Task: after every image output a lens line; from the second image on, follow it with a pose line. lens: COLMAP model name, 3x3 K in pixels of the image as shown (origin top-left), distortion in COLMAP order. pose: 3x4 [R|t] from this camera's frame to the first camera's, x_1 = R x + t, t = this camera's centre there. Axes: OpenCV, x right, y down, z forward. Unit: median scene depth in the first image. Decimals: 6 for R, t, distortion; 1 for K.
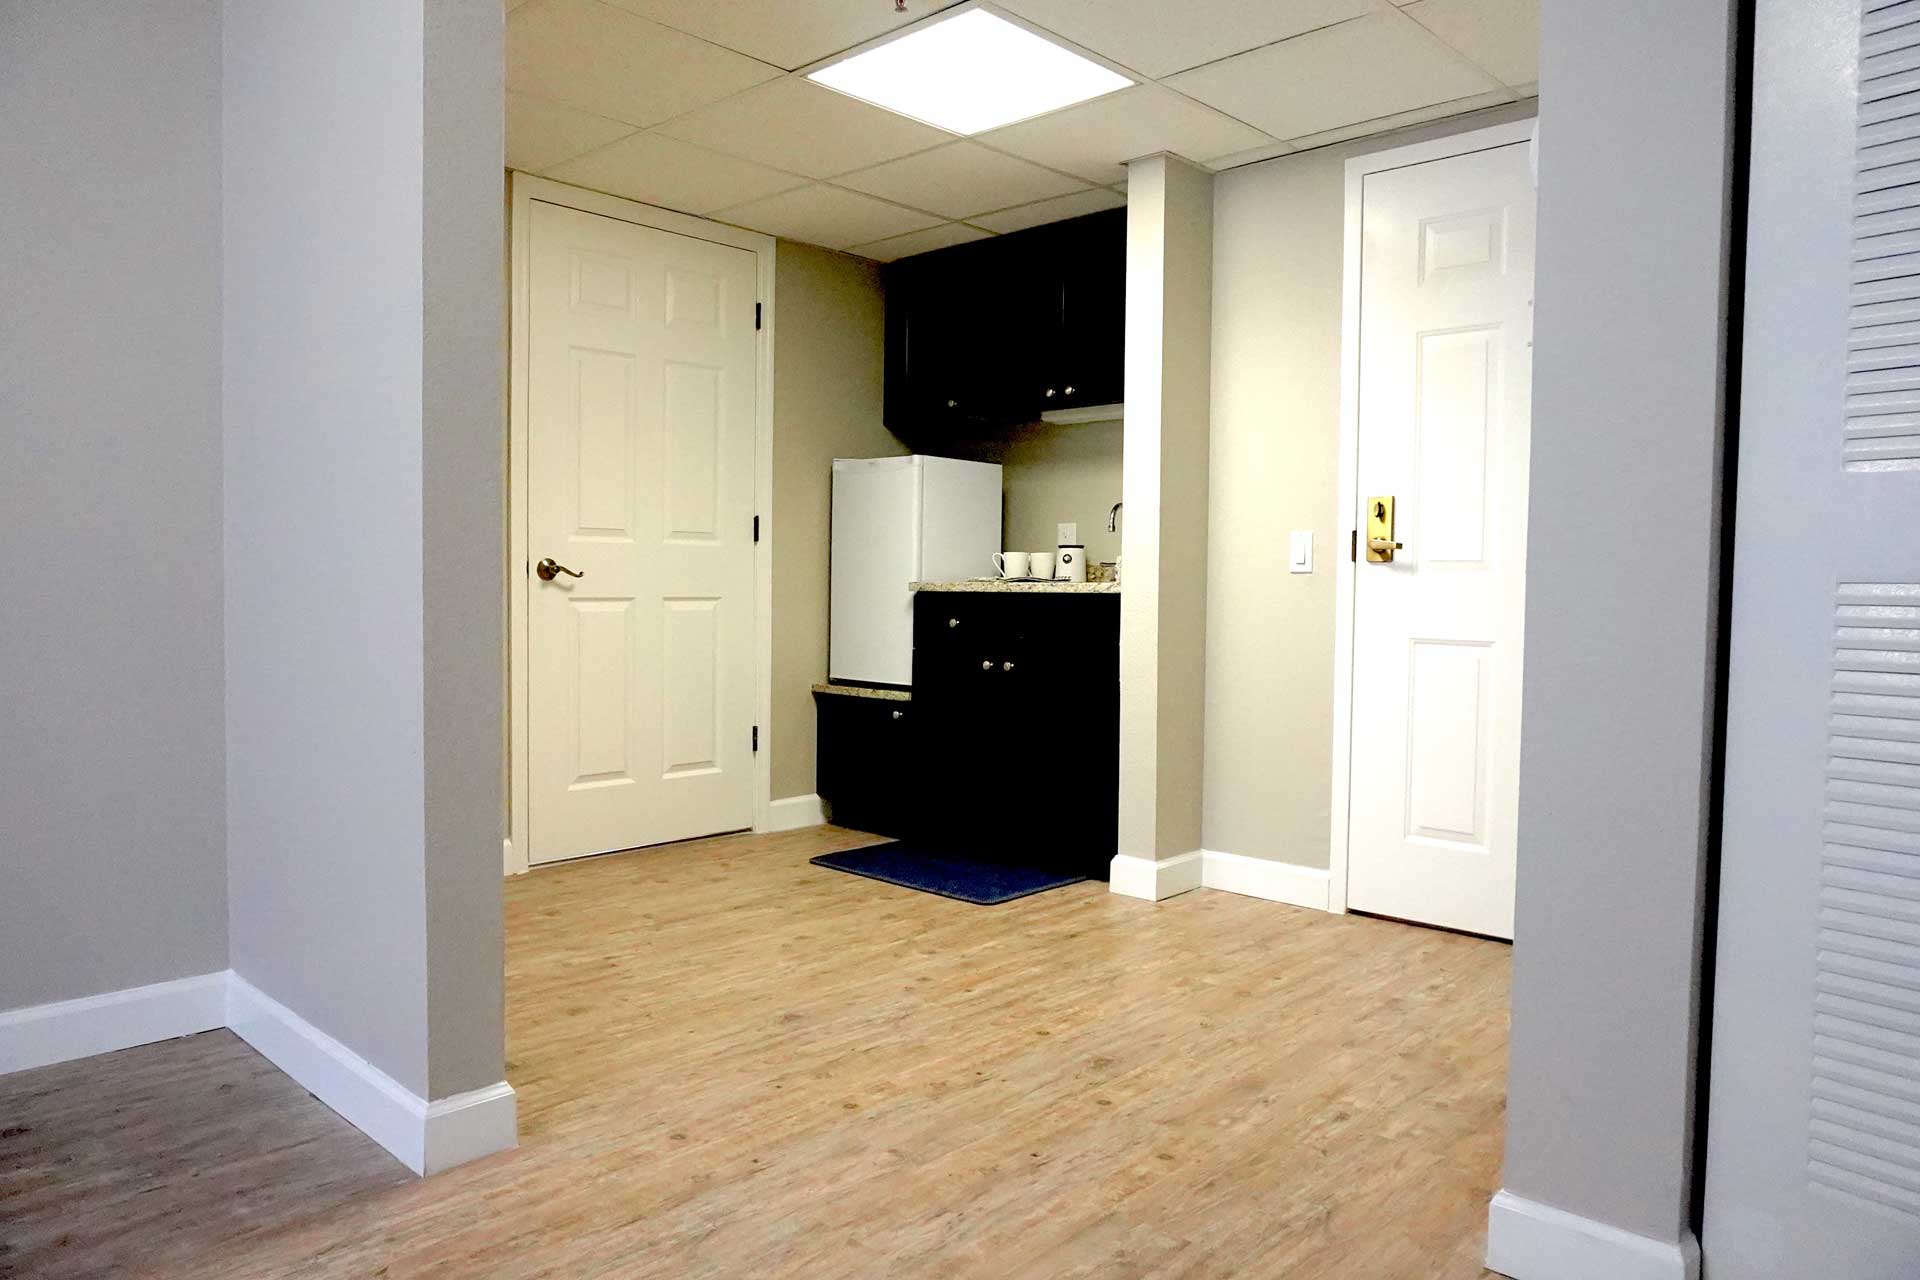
lens RADIAL K [[1305.5, 0, 953.2], [0, 1305.5, 636.1], [0, 0, 1]] dist [-0.029869, 0.000236]
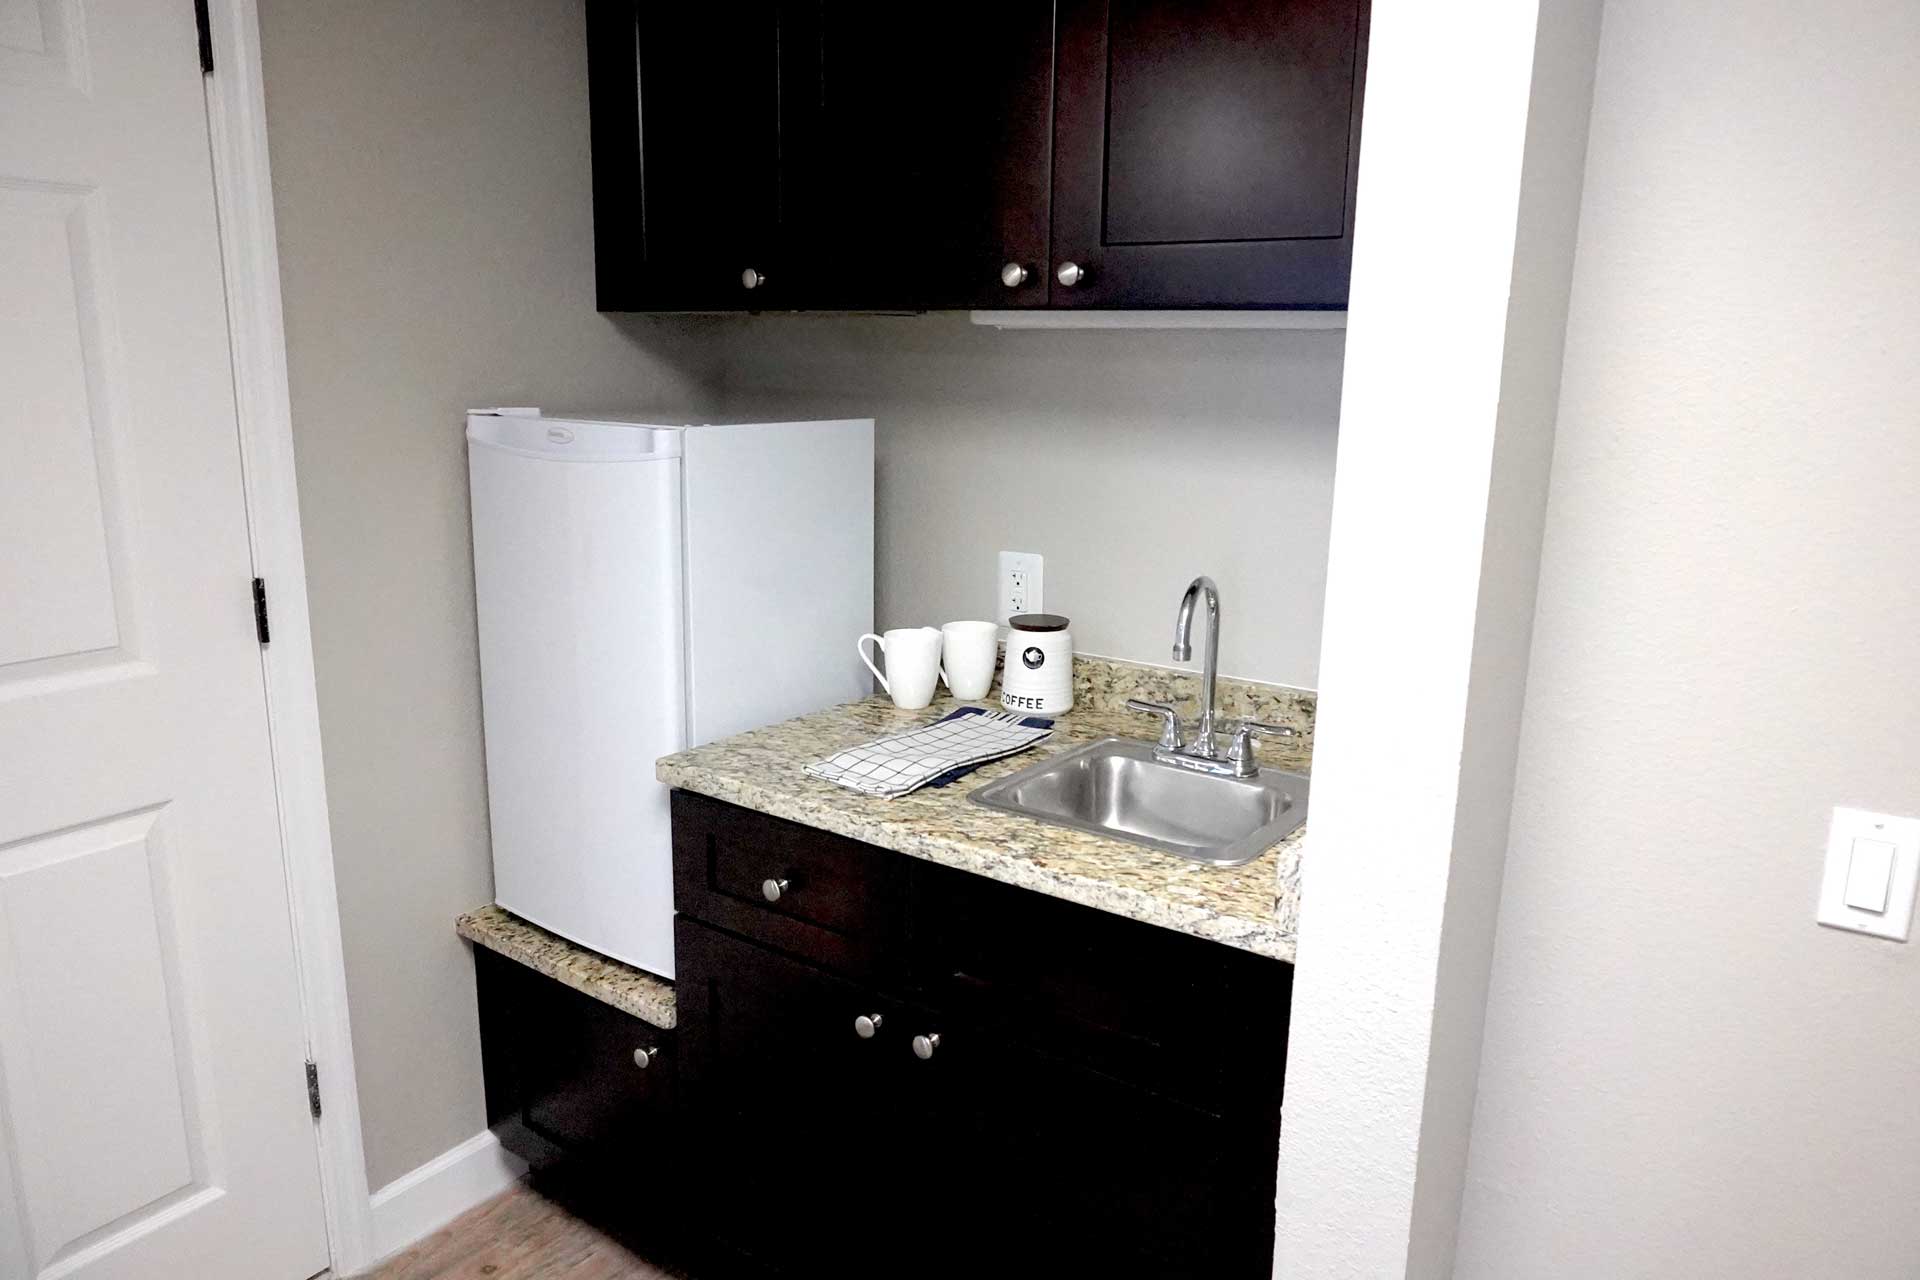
lens RADIAL K [[1305.5, 0, 953.2], [0, 1305.5, 636.1], [0, 0, 1]] dist [-0.029869, 0.000236]
pose [[0.989933, -0.028981, 0.138539, 0.001498], [0.004435, 0.984682, 0.174303, -0.141292], [-0.141468, -0.171933, 0.974898, 0.583189]]
